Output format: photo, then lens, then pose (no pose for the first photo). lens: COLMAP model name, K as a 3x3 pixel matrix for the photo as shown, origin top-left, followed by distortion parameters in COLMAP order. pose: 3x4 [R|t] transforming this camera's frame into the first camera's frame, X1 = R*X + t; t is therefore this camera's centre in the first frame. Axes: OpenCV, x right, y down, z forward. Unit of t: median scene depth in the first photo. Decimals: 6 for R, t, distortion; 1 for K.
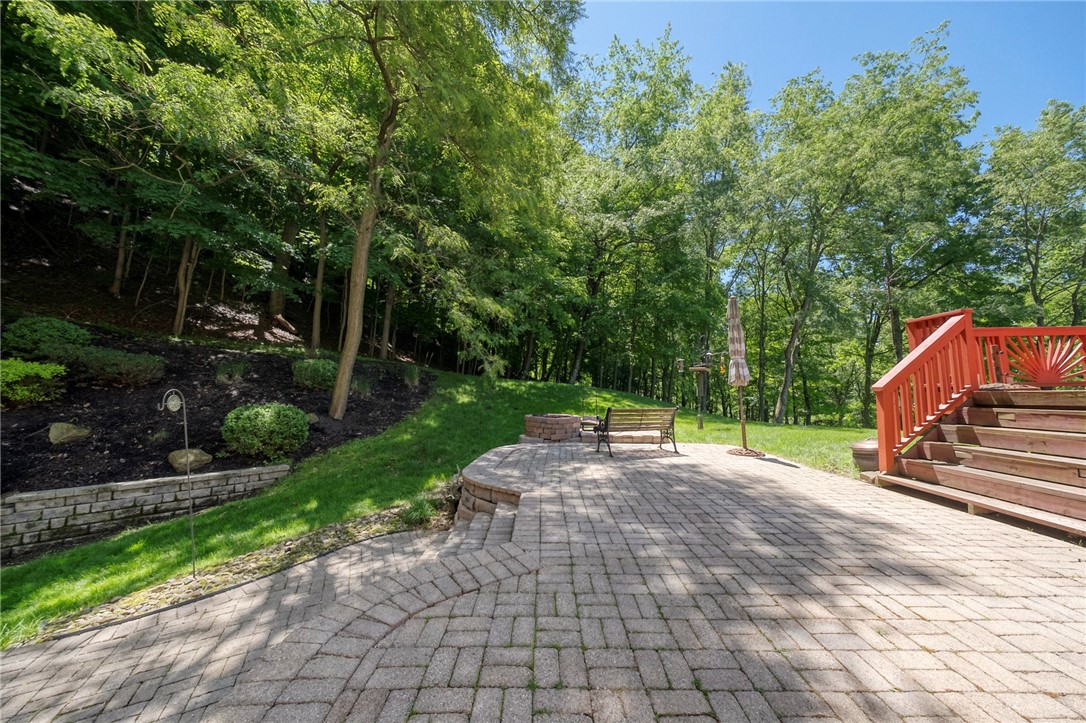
lens RADIAL K [[365.6, 0, 546.1], [0, 365.6, 364.8], [0, 0, 1]] dist [0.003623, -0.001293]
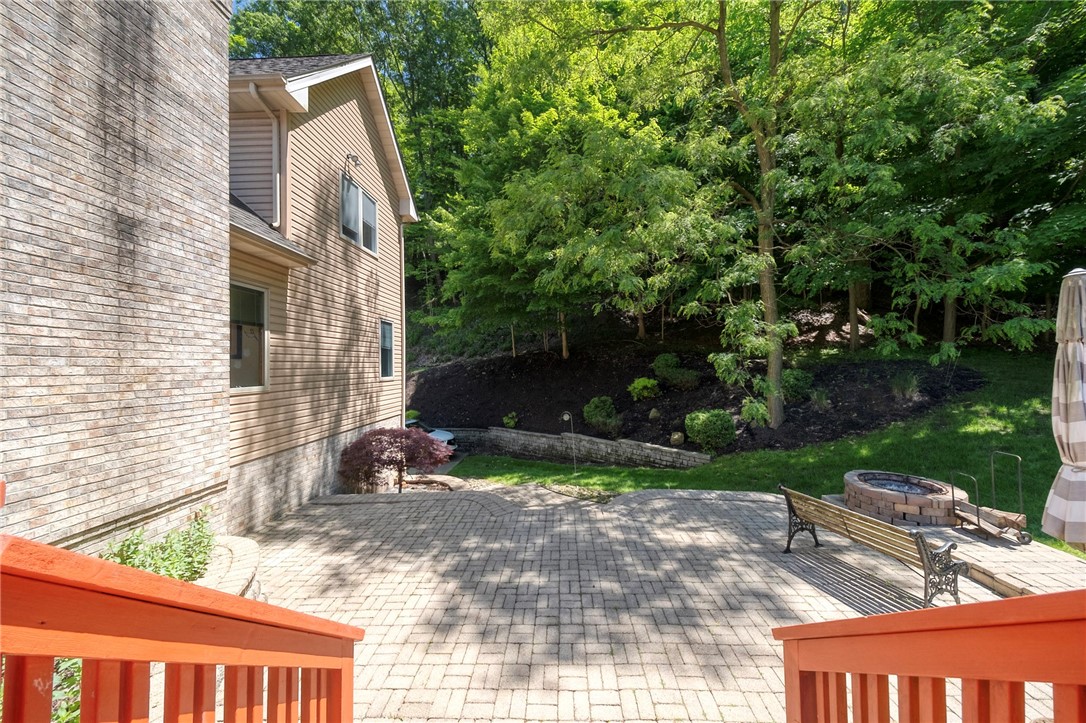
lens RADIAL K [[365.6, 0, 546.4], [0, 365.6, 360.1], [0, 0, 1]] dist [0.003623, -0.001293]
pose [[-0.043462, -0.016052, -0.998926, 1.697381], [0.086127, 0.996088, -0.019754, -0.276727], [0.995336, -0.086893, -0.041909, 1.088257]]
